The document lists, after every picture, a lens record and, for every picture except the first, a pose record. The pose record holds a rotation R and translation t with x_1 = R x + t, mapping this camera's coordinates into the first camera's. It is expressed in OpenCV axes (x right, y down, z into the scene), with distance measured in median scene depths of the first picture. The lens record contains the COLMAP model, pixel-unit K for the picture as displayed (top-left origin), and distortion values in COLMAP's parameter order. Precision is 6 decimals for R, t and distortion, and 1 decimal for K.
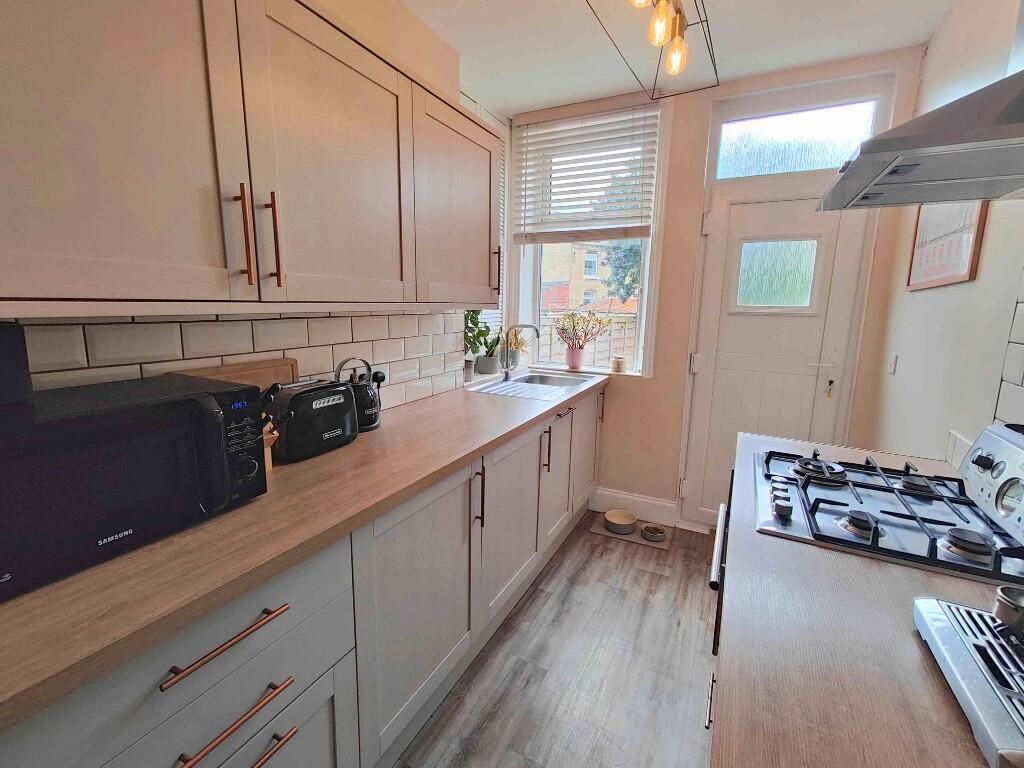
lens RADIAL K [[454.4, 0, 511.6], [0, 454.4, 379.9], [0, 0, 1]] dist [0.012107, 0.000003]
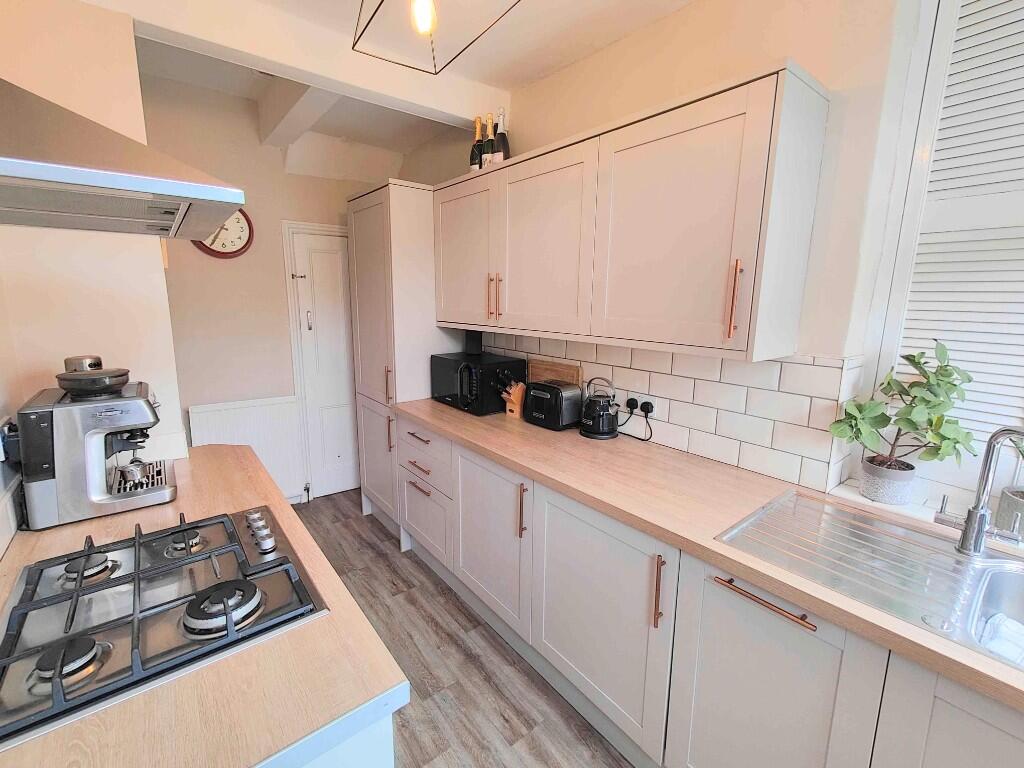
lens RADIAL K [[454.4, 0, 511.6], [0, 454.4, 379.9], [0, 0, 1]] dist [0.012107, 0.000003]
pose [[-0.413799, 0.146217, -0.898549, 0.906871], [-0.176182, 0.955495, 0.236619, -0.309492], [0.893158, 0.256221, -0.369622, 1.326492]]
